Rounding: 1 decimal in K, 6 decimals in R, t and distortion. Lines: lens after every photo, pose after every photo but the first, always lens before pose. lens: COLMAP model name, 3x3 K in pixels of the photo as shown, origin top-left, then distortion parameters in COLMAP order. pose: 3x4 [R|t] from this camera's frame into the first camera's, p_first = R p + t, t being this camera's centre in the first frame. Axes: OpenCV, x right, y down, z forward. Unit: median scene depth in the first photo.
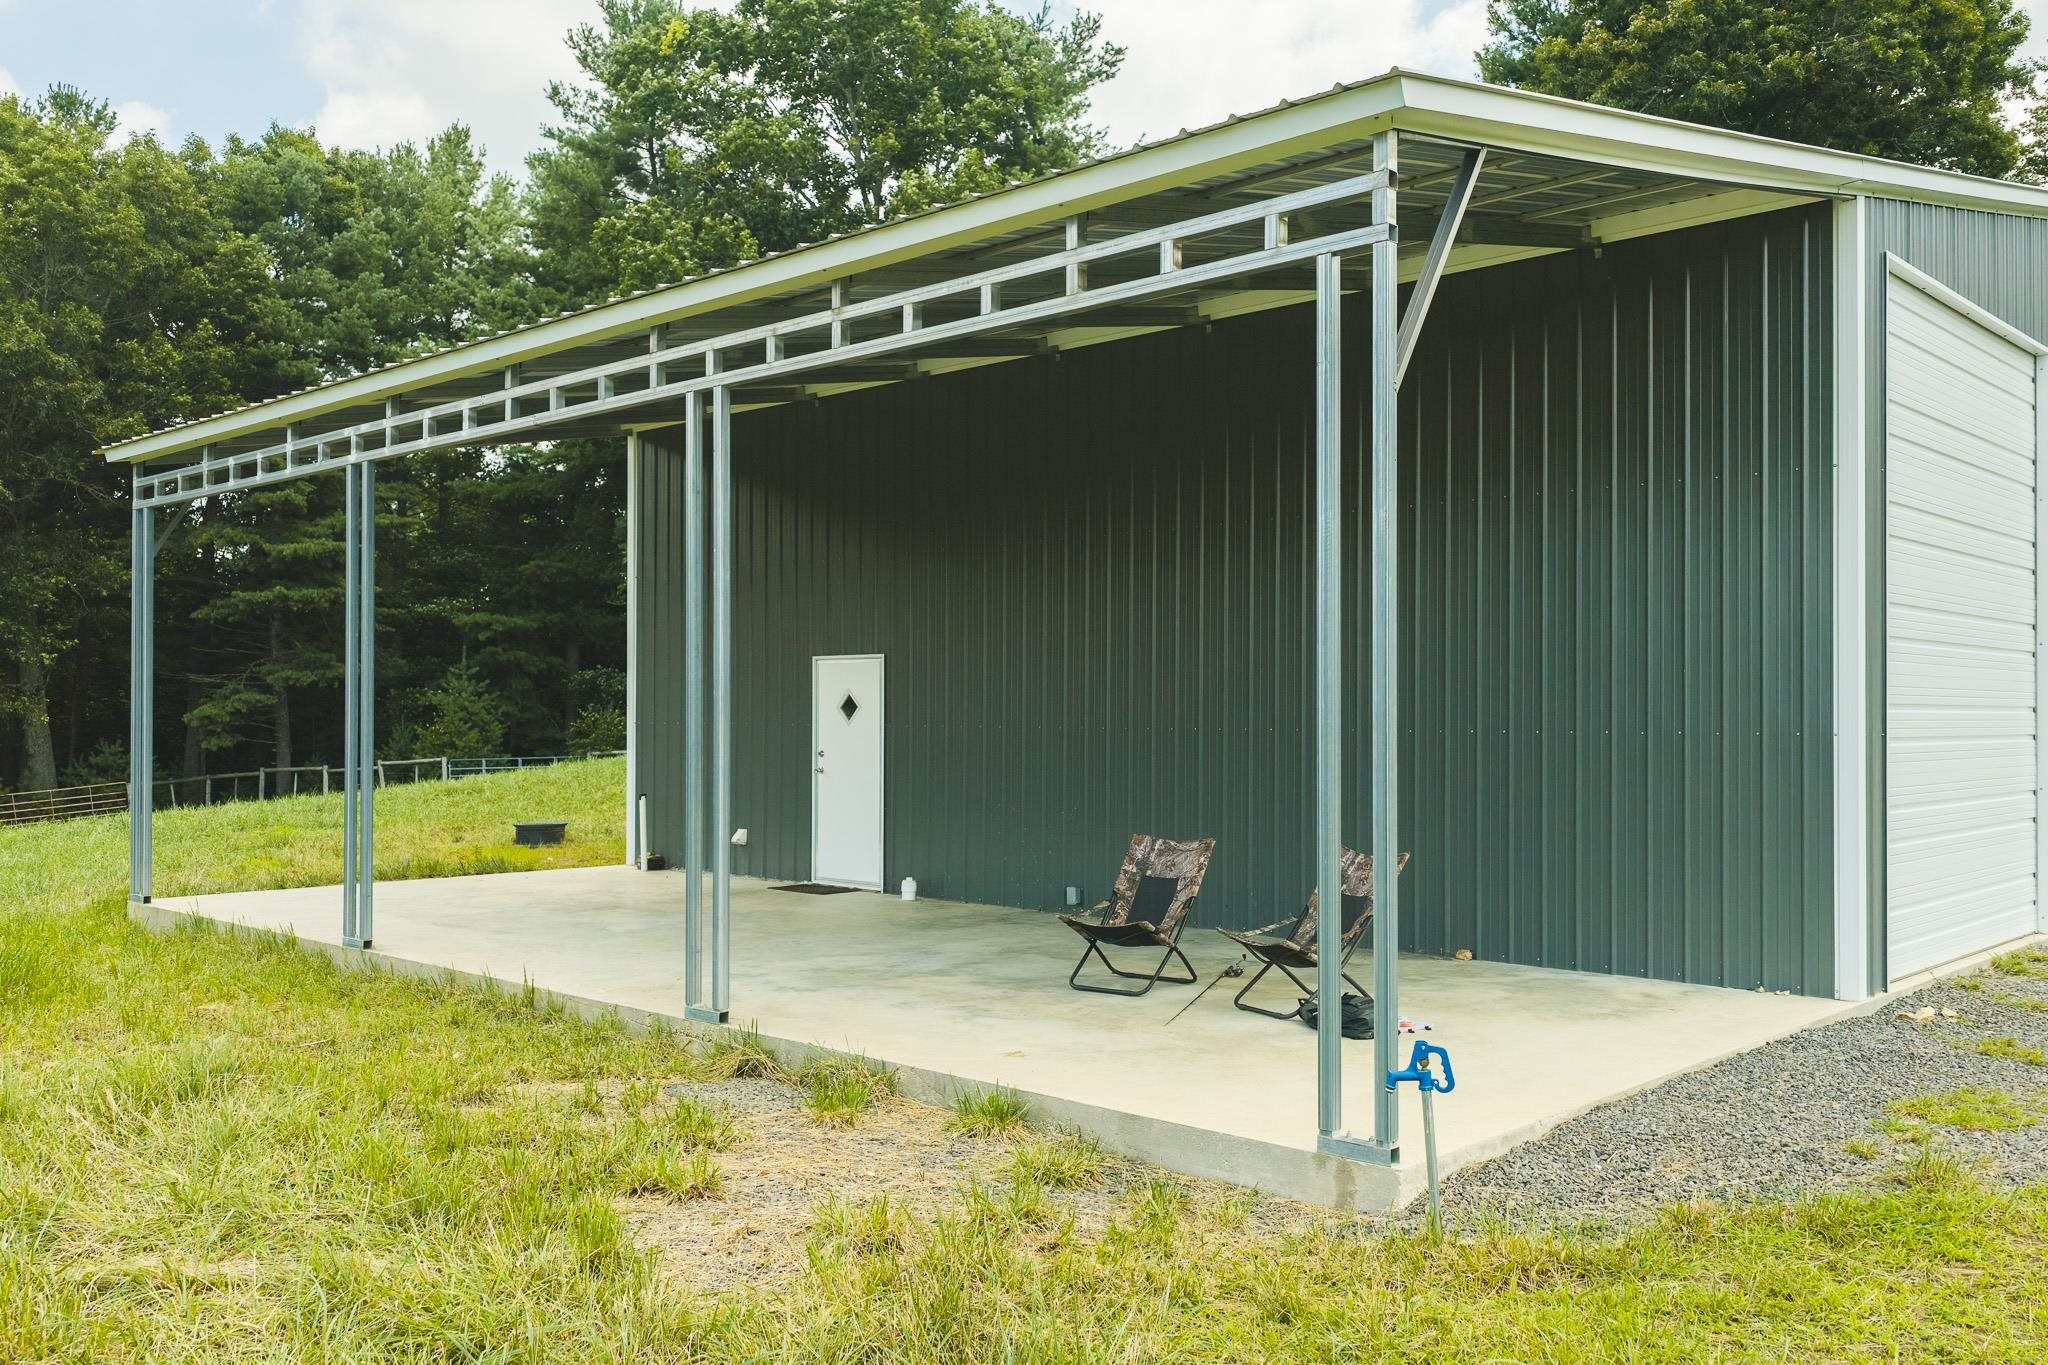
lens RADIAL K [[1673.0, 0, 1024.0], [0, 1673.0, 682.5], [0, 0, 1]] dist [-0.009748, 0.041766]
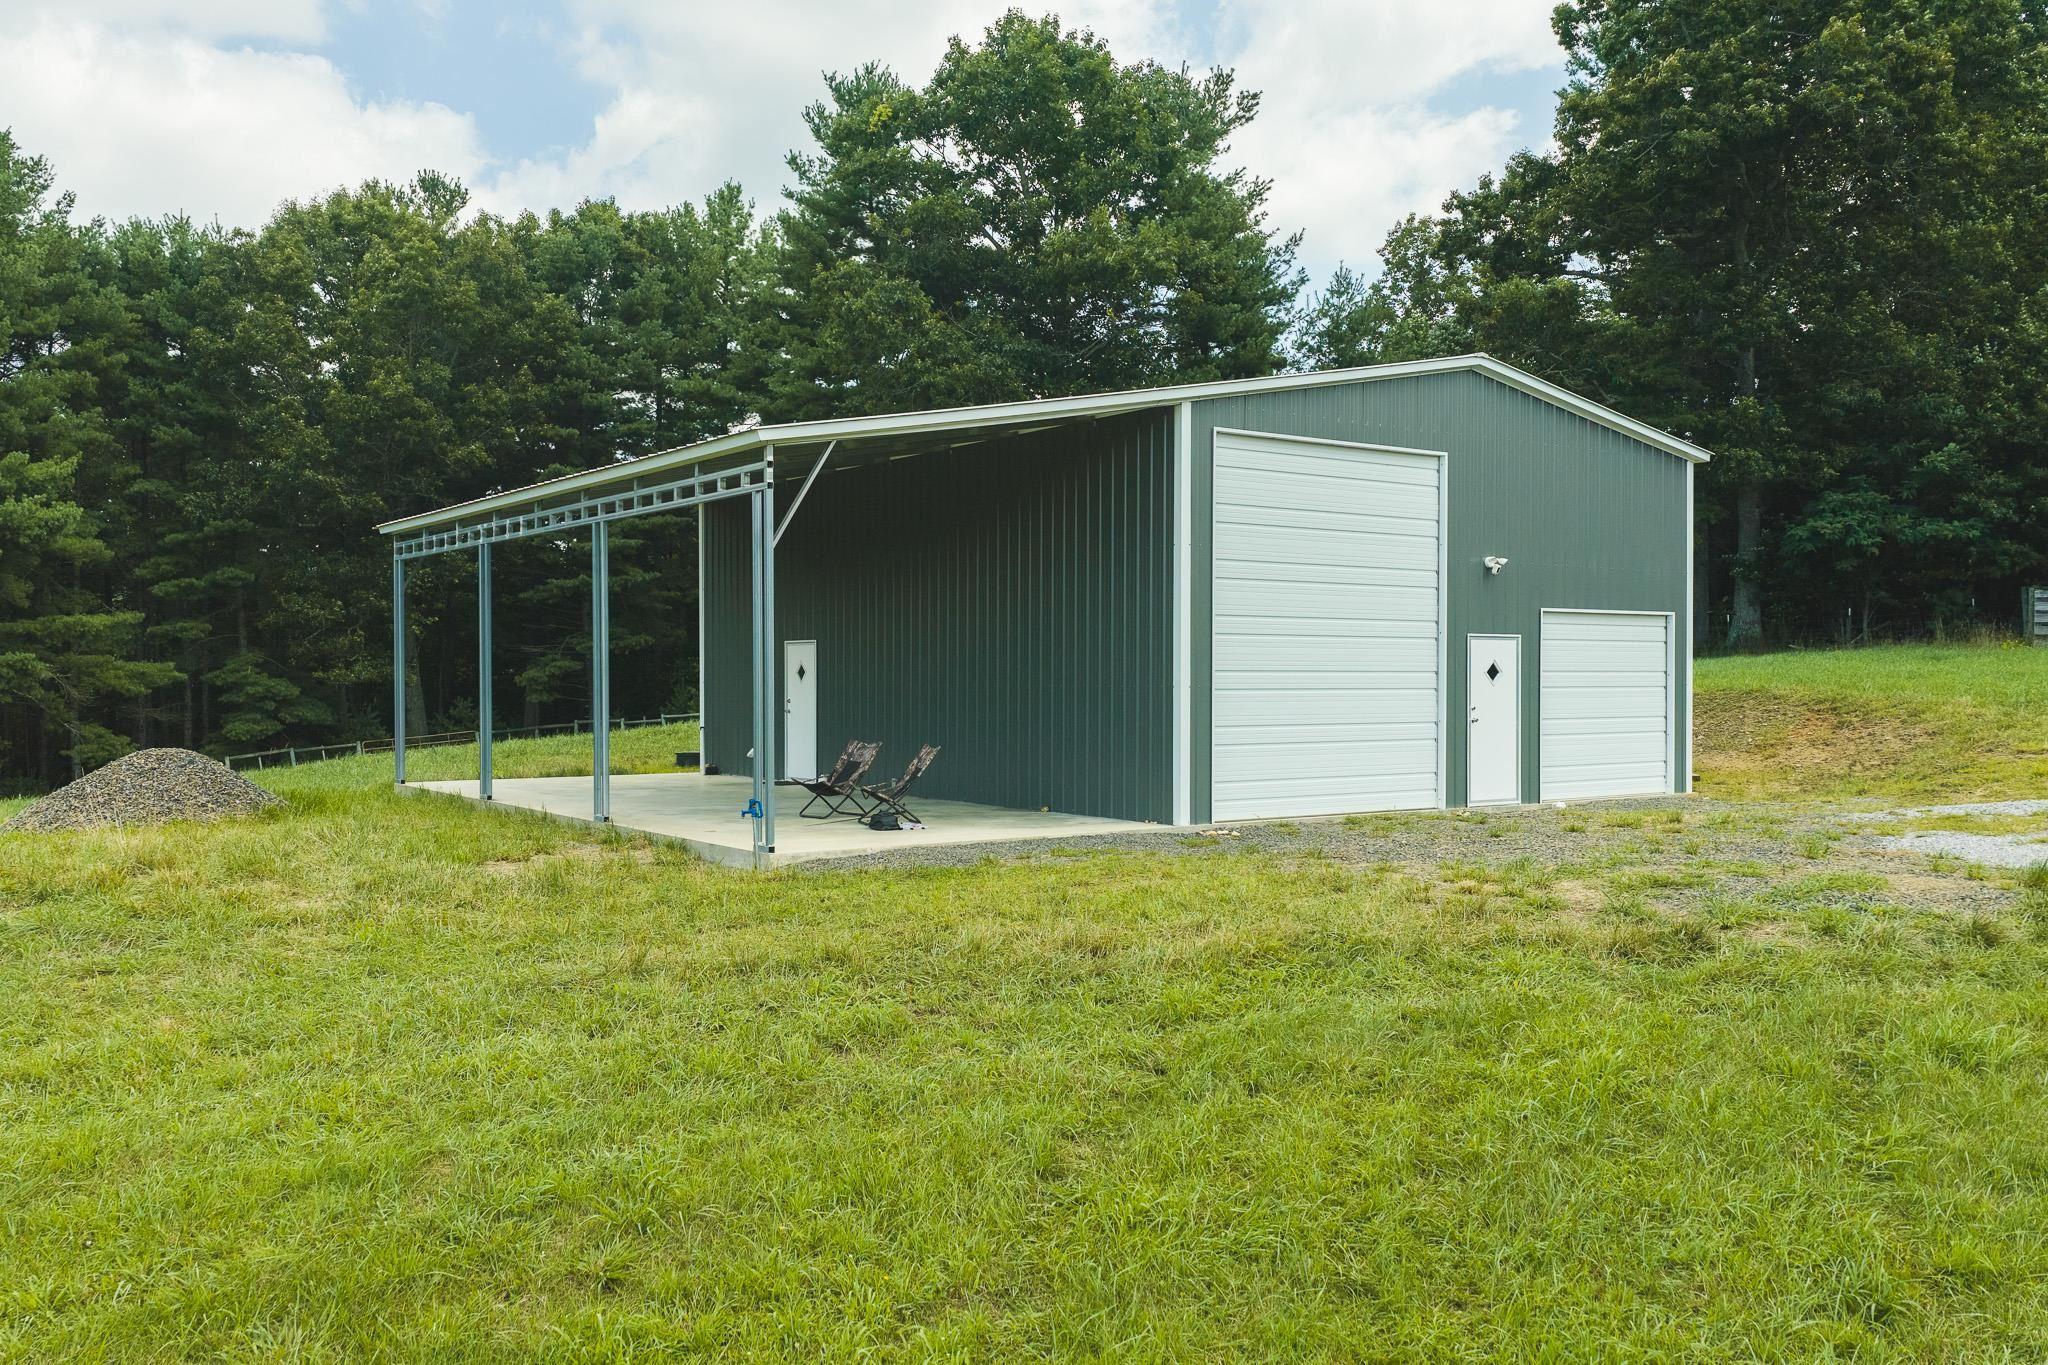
lens RADIAL K [[1691.1, 0, 1024.0], [0, 1691.1, 682.5], [0, 0, 1]] dist [0.014931, -0.024122]
pose [[0.978678, 0.000602, -0.205400, 0.146031], [0.003952, 0.999755, 0.021761, -0.003295], [0.205363, -0.022108, 0.978436, -0.185341]]
